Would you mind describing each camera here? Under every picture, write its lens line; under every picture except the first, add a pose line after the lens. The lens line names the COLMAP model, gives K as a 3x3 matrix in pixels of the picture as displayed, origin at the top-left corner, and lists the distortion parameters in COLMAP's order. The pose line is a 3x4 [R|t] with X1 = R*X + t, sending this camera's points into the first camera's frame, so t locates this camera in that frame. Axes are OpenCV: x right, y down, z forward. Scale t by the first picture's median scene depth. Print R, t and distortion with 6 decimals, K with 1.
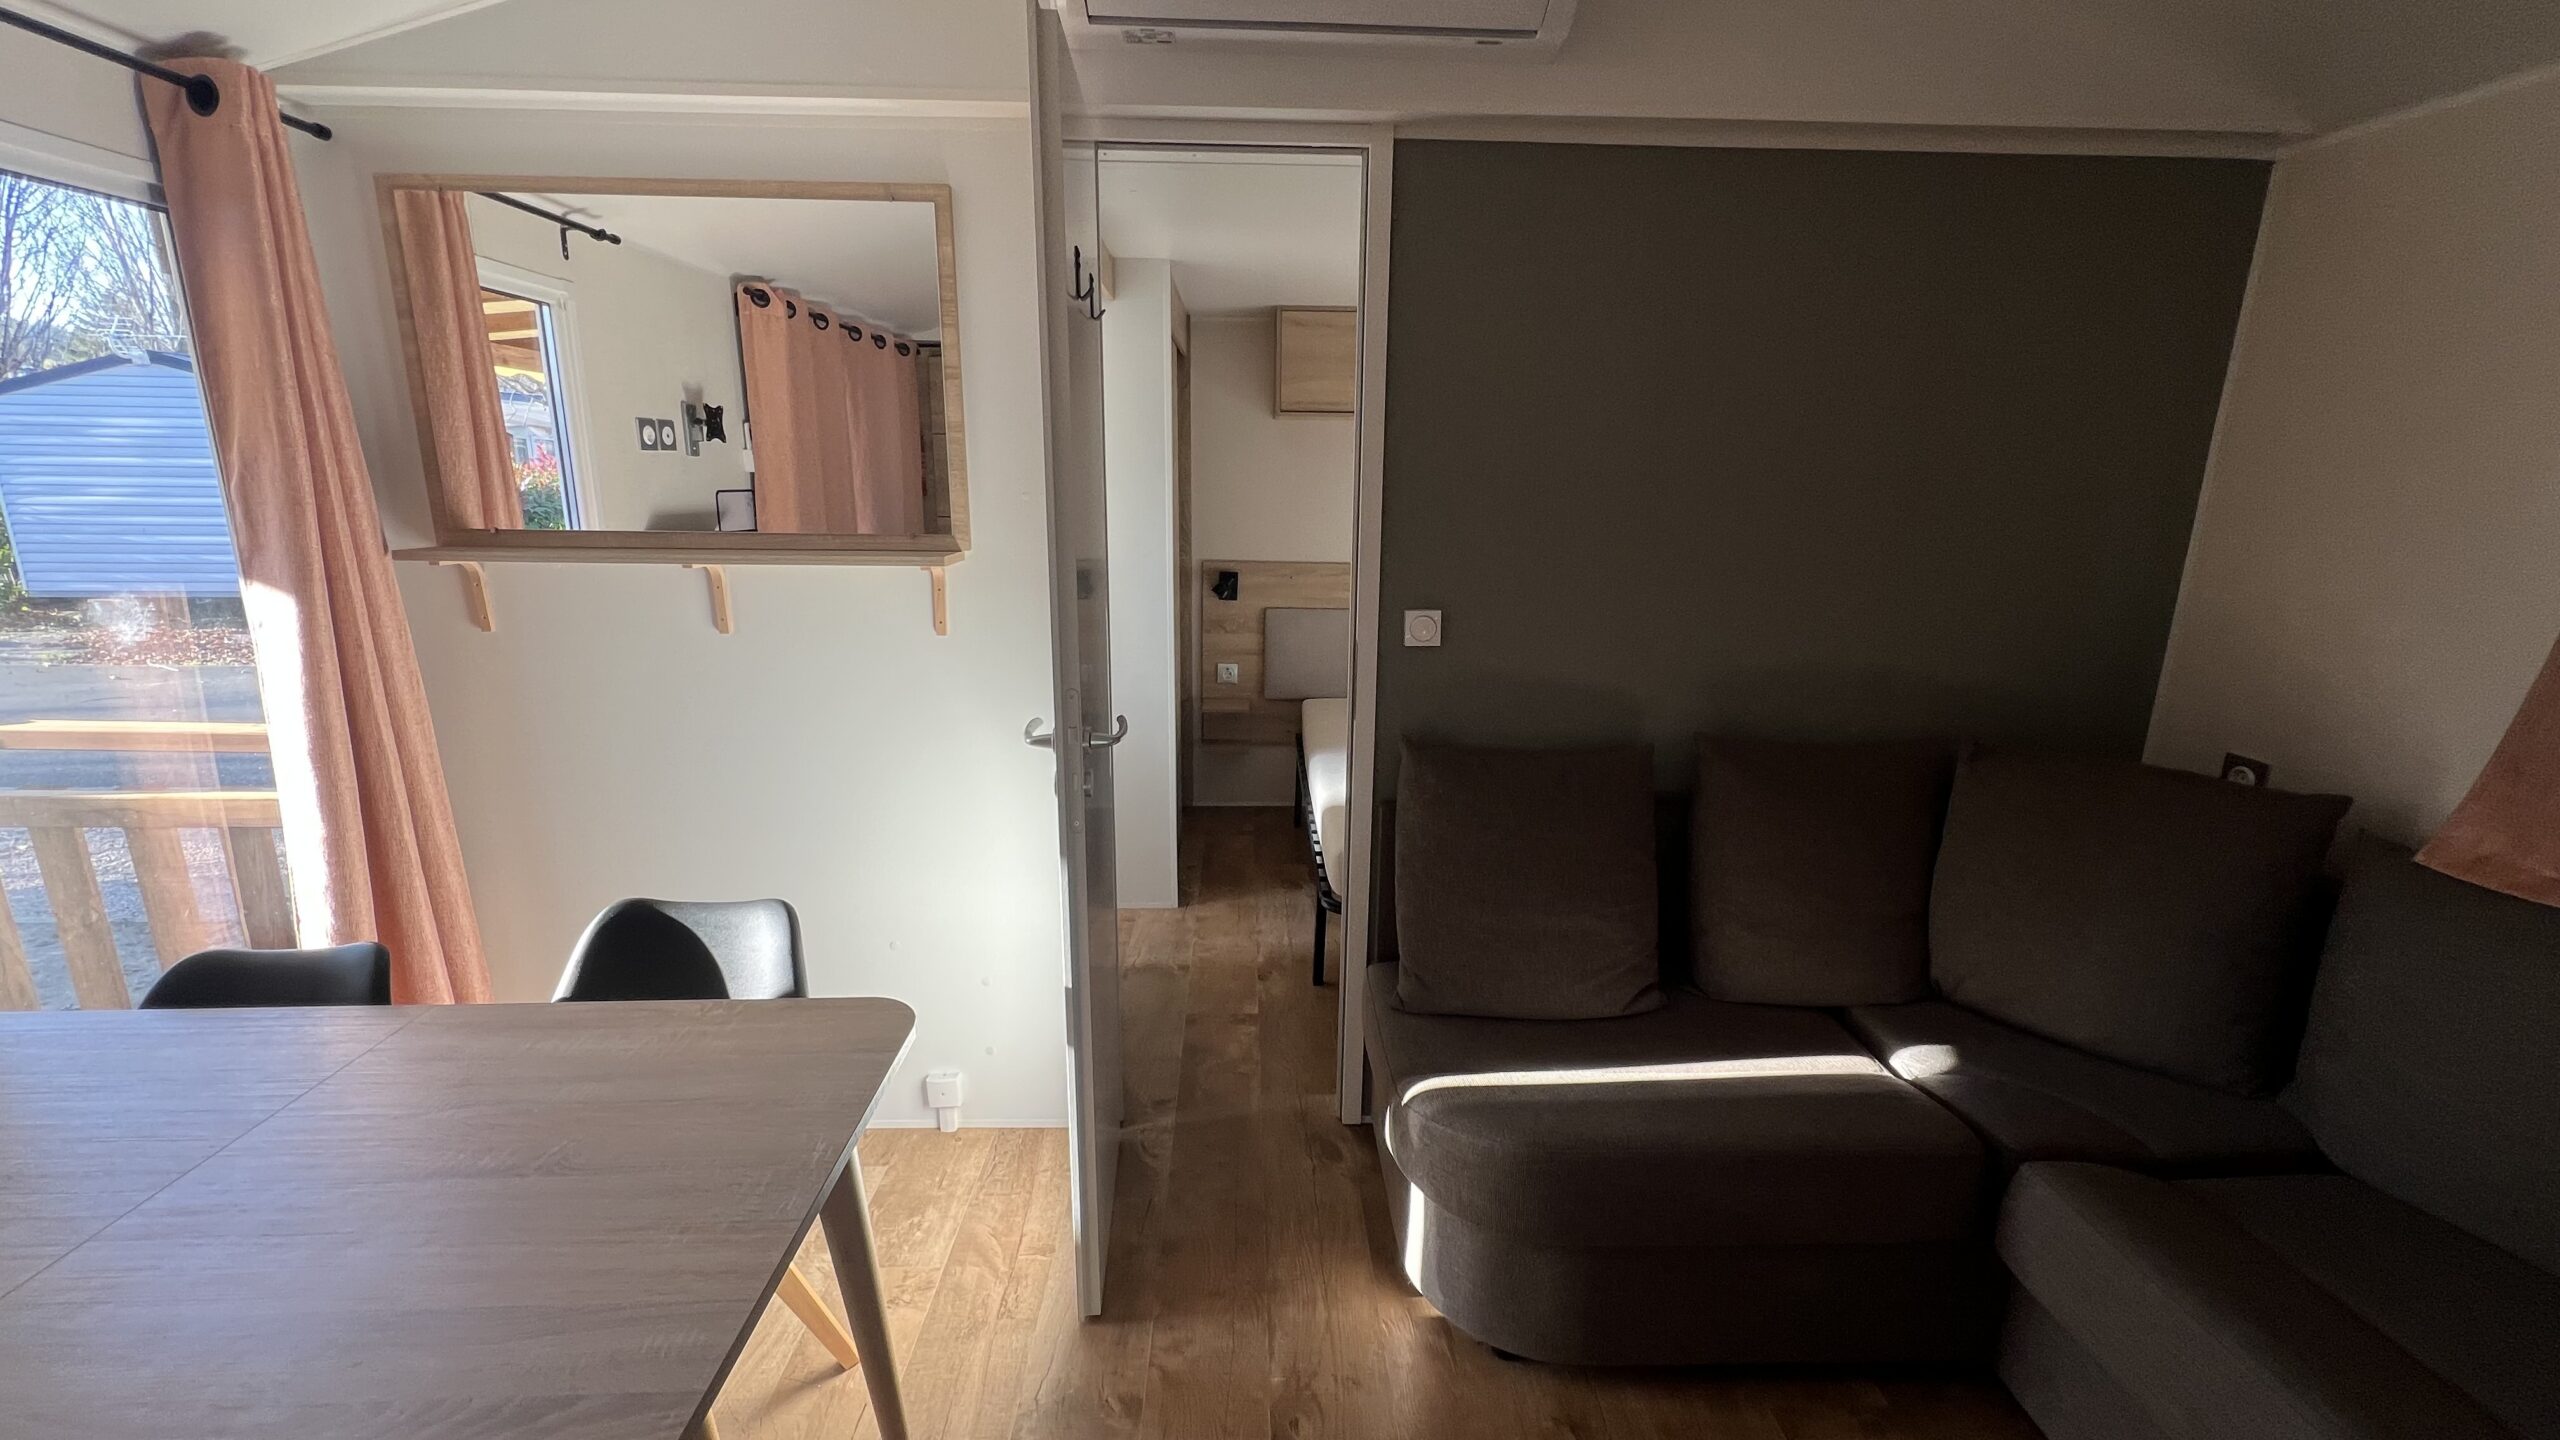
lens RADIAL K [[1022.3, 0, 1276.2], [0, 1022.3, 713.3], [0, 0, 1]] dist [-0.002808, 0.000825]
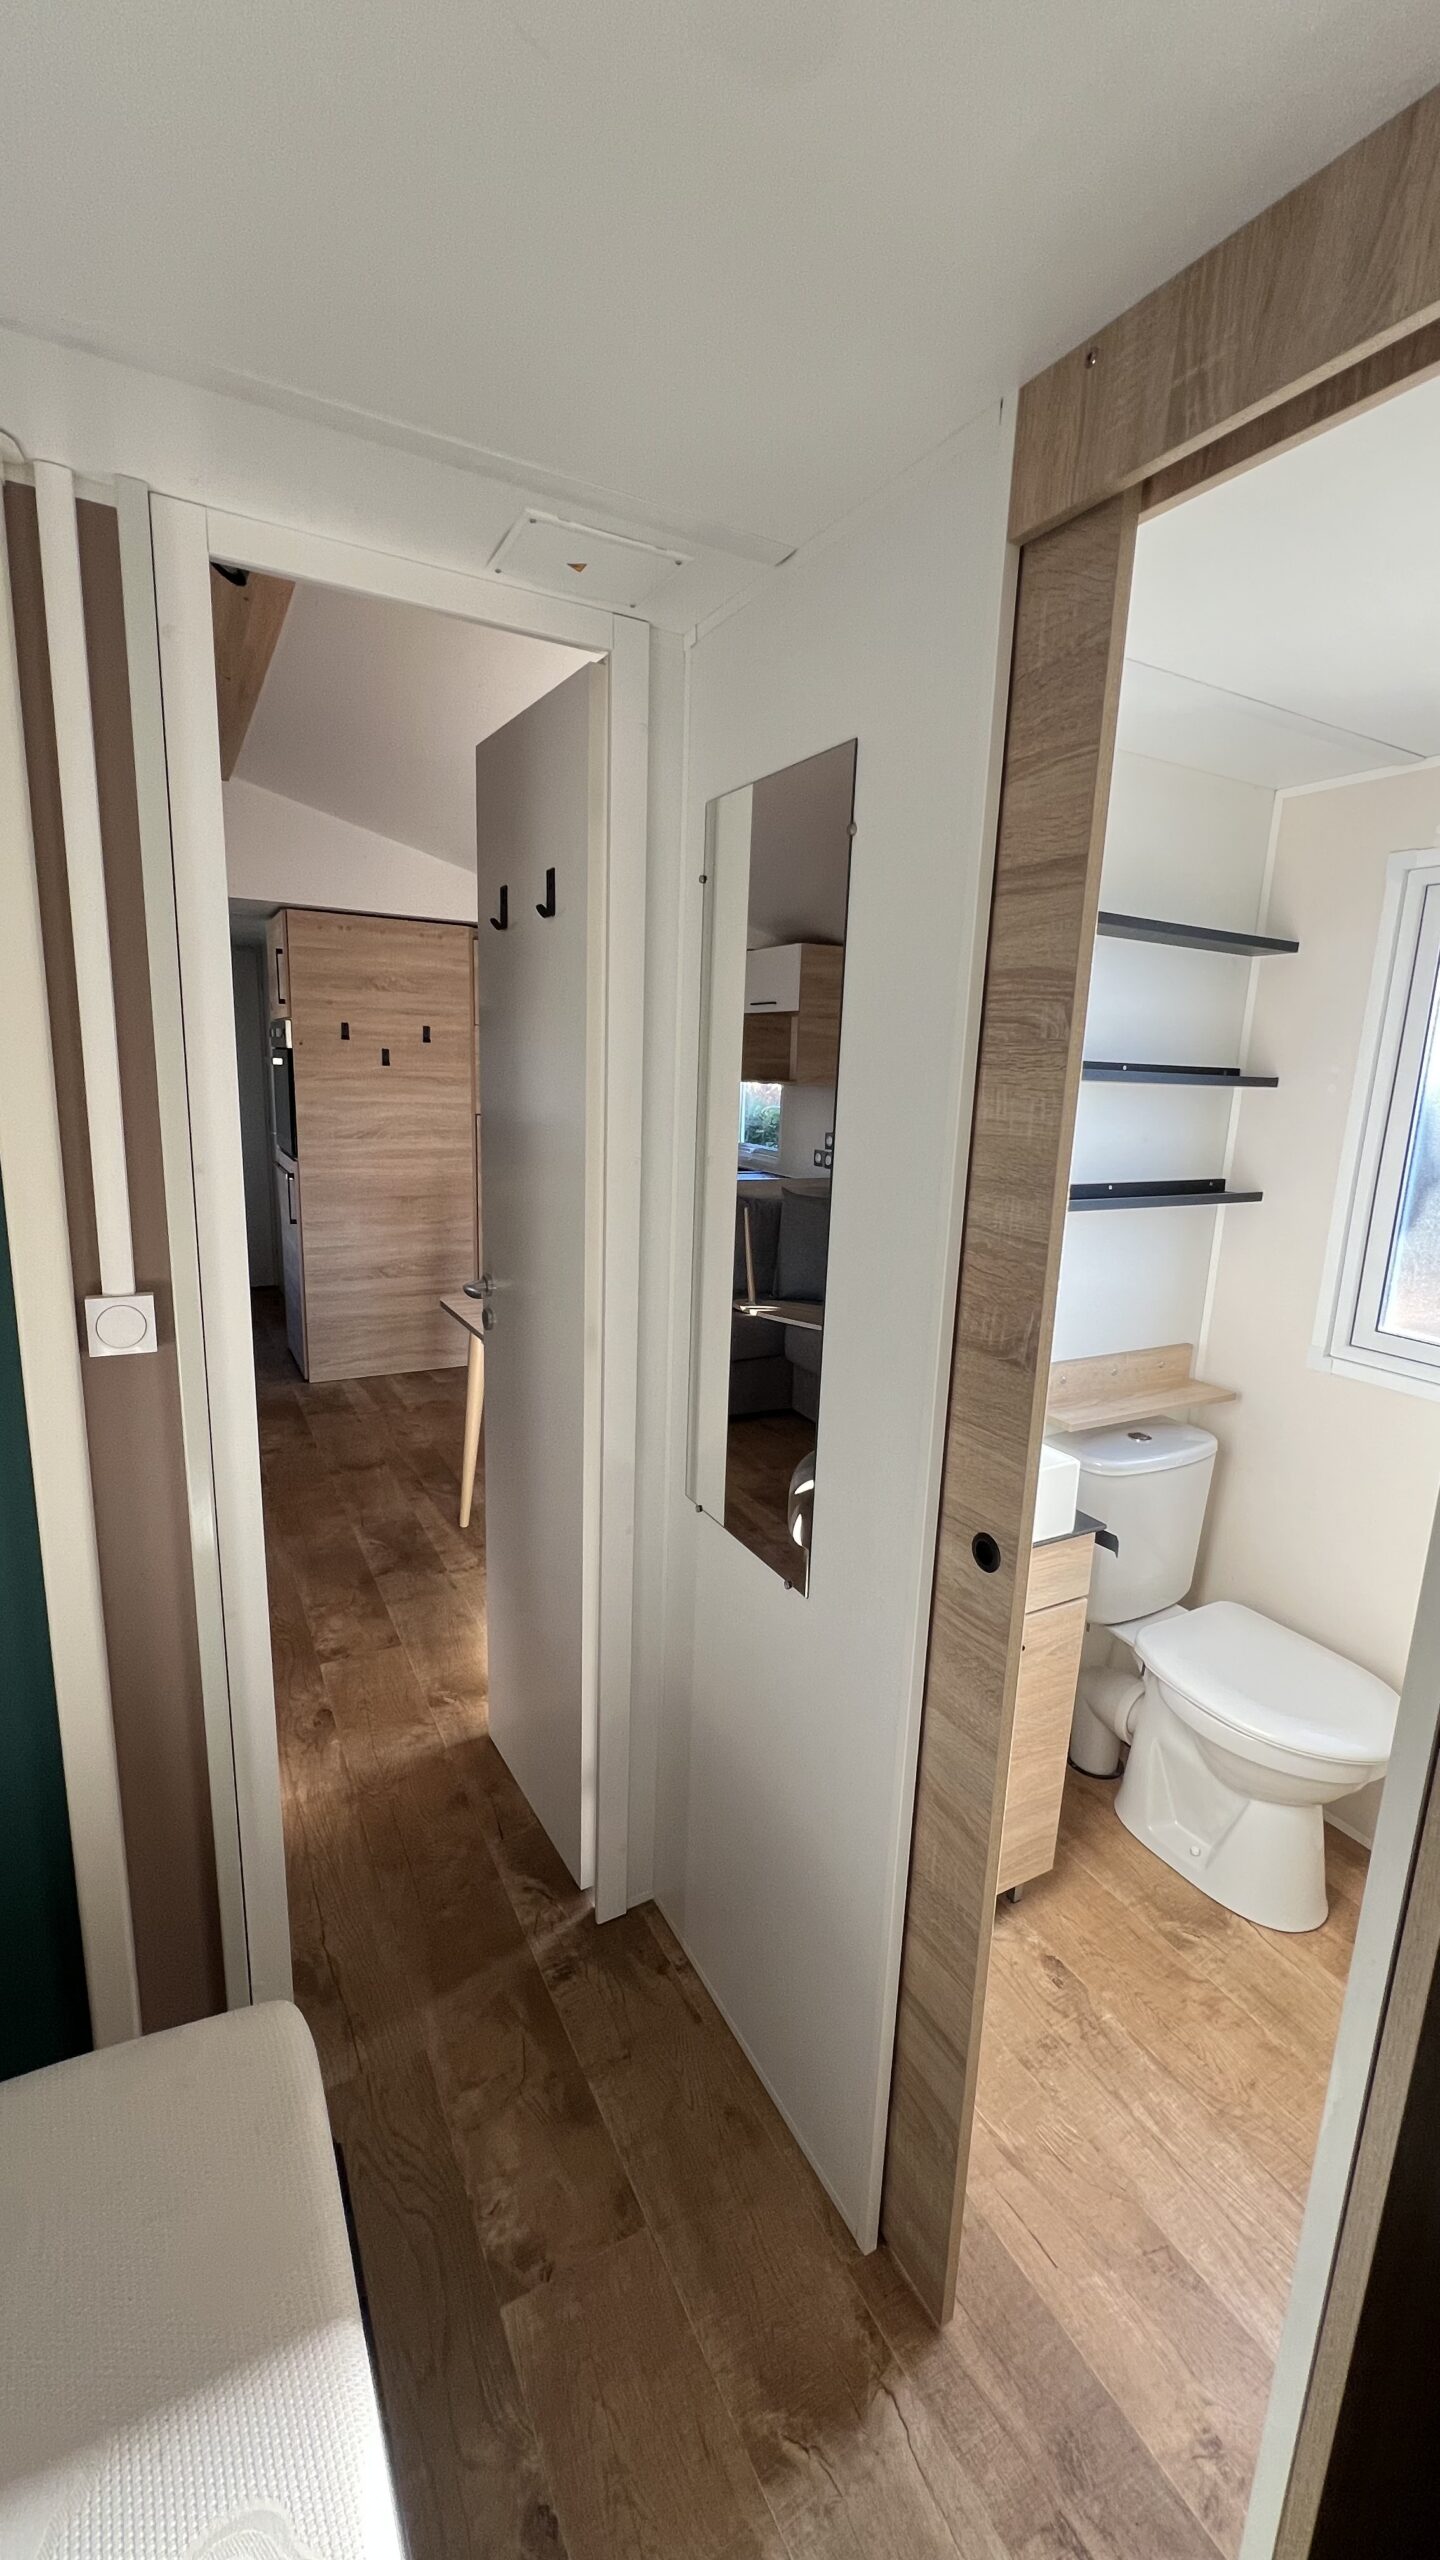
lens RADIAL K [[1022.3, 0, 720.0], [0, 1022.3, 1280.0], [0, 0, 1]] dist [-0.002808, 0.000825]
pose [[-0.889997, 0.041748, -0.454052, 0.095696], [-0.158455, 0.905418, 0.393840, -0.358388], [0.427549, 0.422463, -0.799204, 1.464155]]
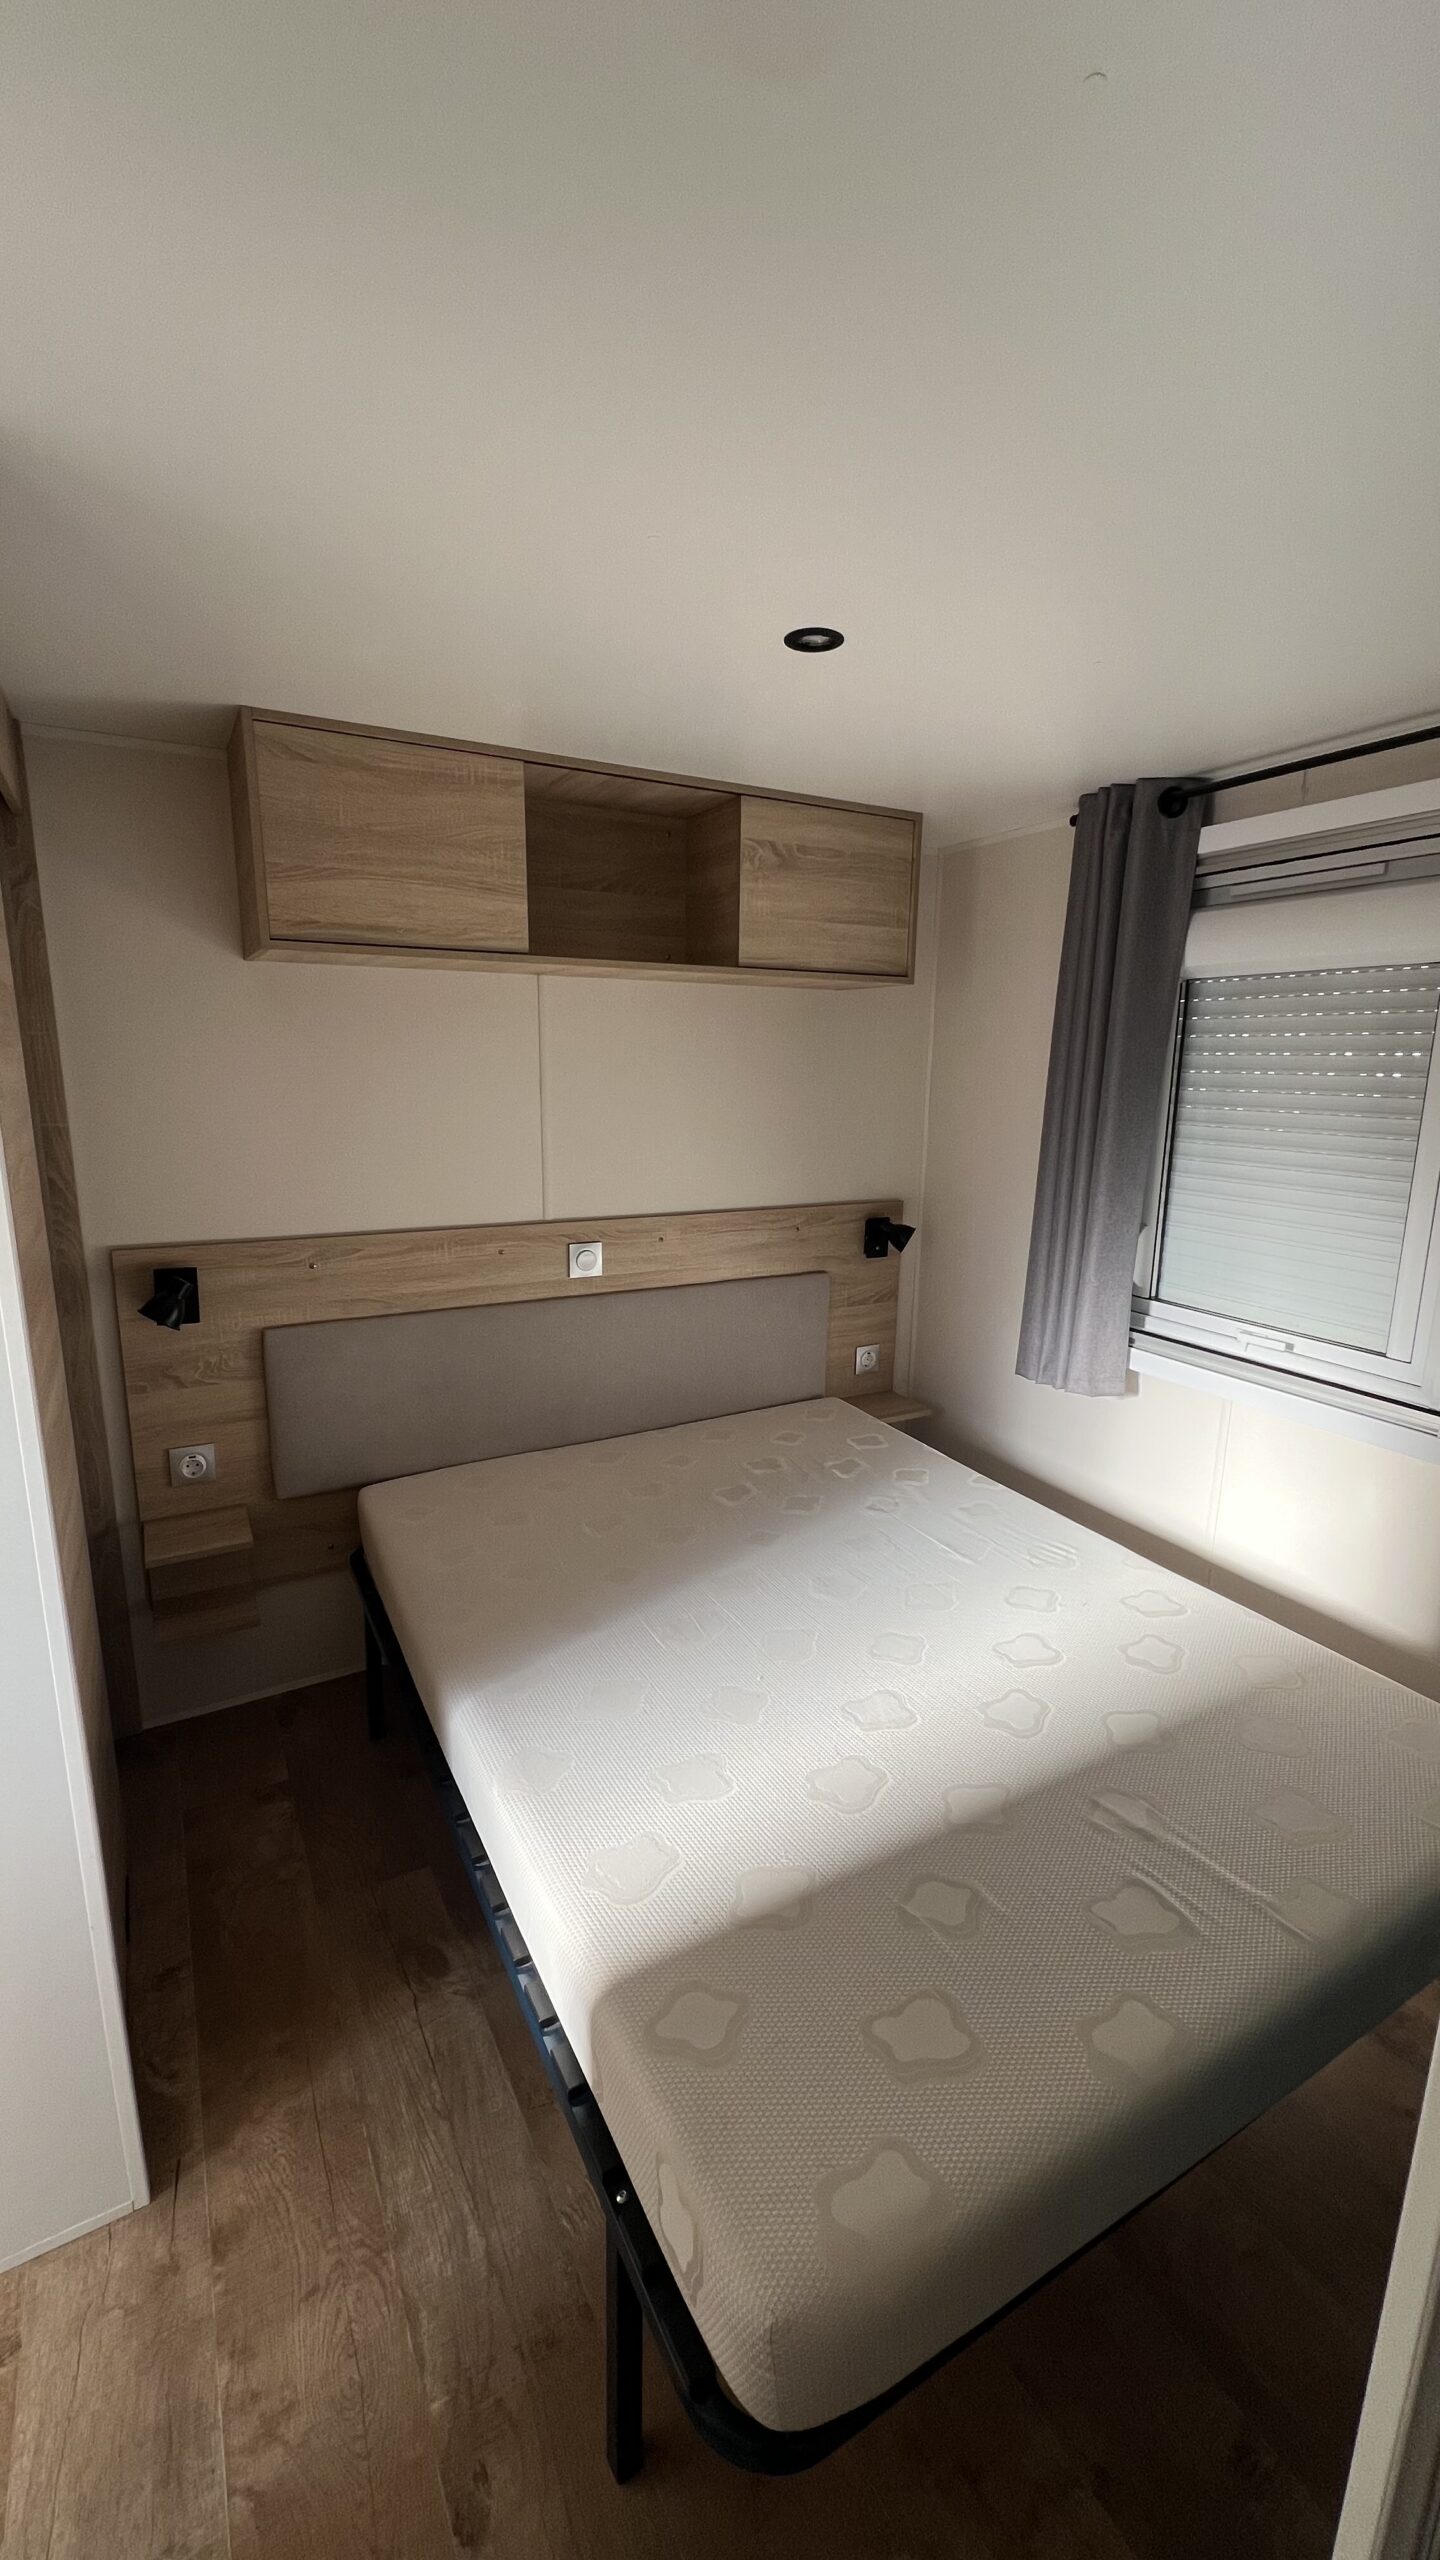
lens RADIAL K [[1022.3, 0, 720.0], [0, 1022.3, 1280.0], [0, 0, 1]] dist [-0.002808, 0.000825]
pose [[0.886384, -0.098978, 0.452246, -0.068516], [0.102783, 0.994572, 0.016219, -0.210646], [-0.451396, 0.032107, 0.891746, 0.827418]]
